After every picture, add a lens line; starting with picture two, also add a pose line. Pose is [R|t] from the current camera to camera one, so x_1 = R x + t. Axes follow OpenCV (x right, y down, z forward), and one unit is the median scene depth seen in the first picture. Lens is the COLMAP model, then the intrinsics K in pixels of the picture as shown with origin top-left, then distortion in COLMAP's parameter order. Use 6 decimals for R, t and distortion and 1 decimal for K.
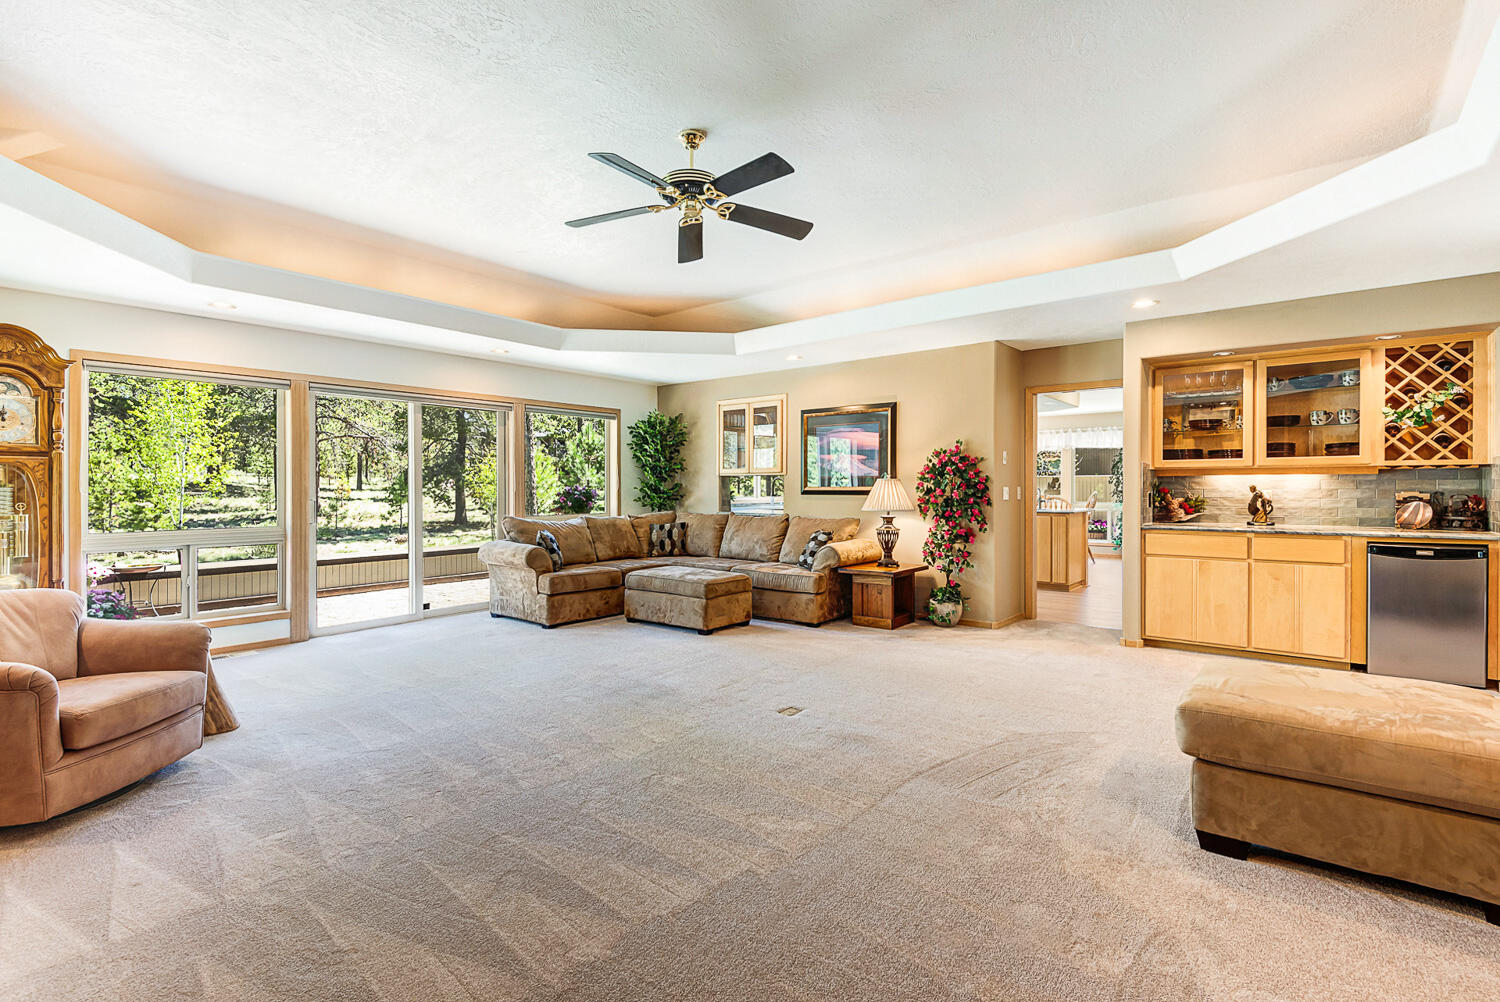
lens RADIAL K [[685.2, 0, 761.4], [0, 685.2, 486.7], [0, 0, 1]] dist [0.002778, -0.000358]
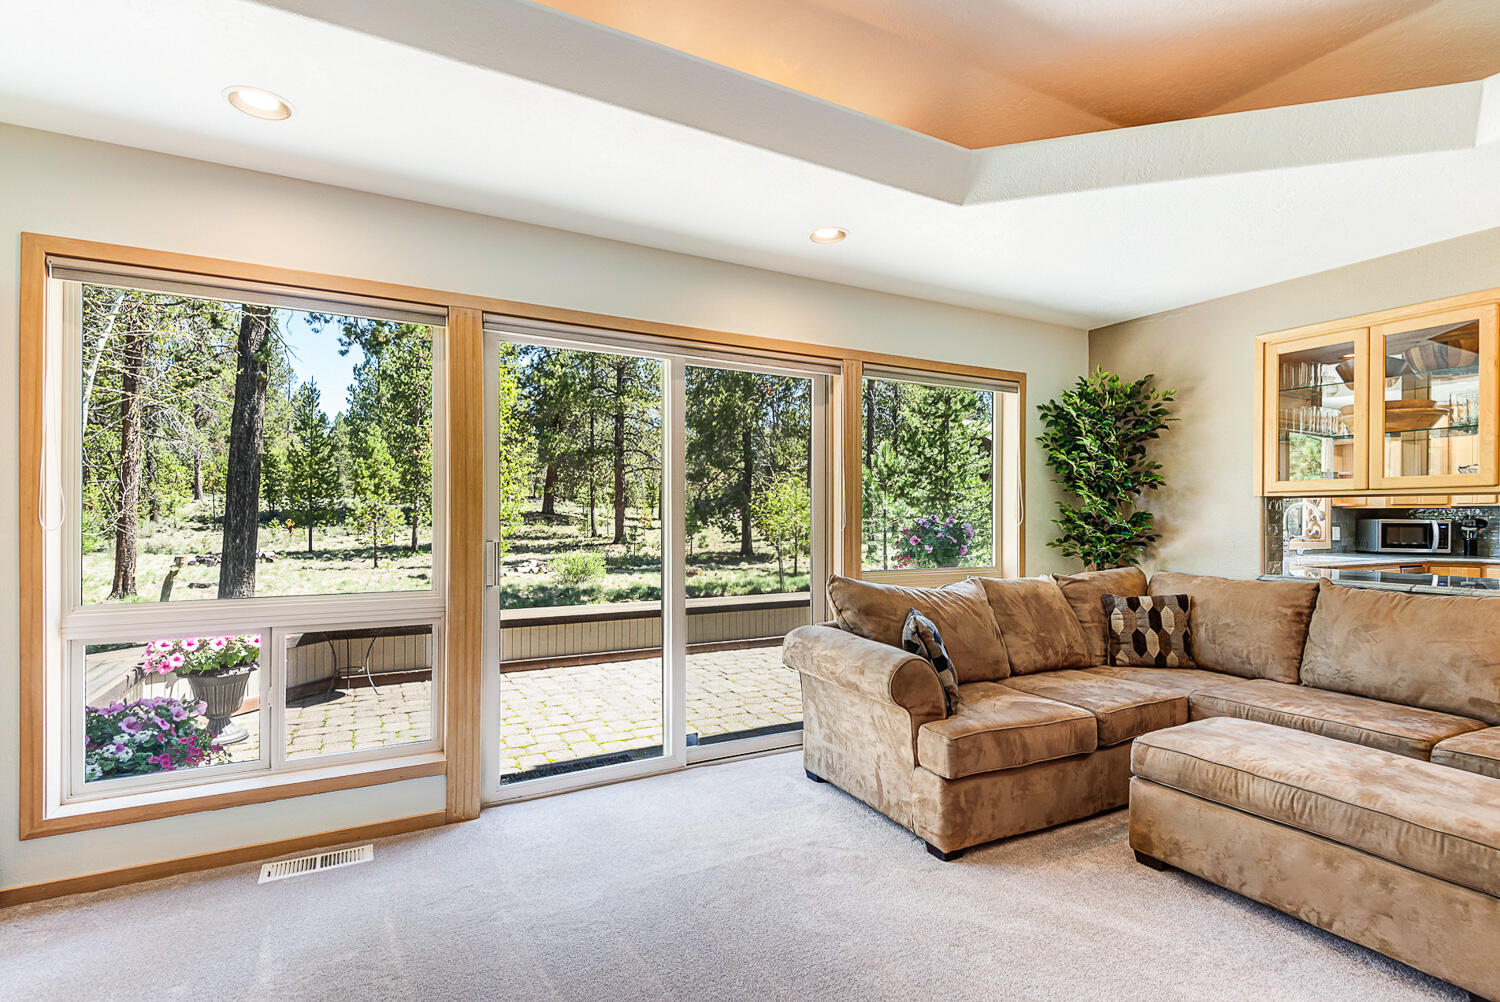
lens RADIAL K [[688.5, 0, 750.8], [0, 688.5, 518.3], [0, 0, 1]] dist [-0.000850, -0.000145]
pose [[0.918418, 0.005294, -0.395575, -0.194498], [-0.004787, 0.999986, 0.002270, -0.000425], [0.395582, -0.000191, 0.918431, 0.435120]]
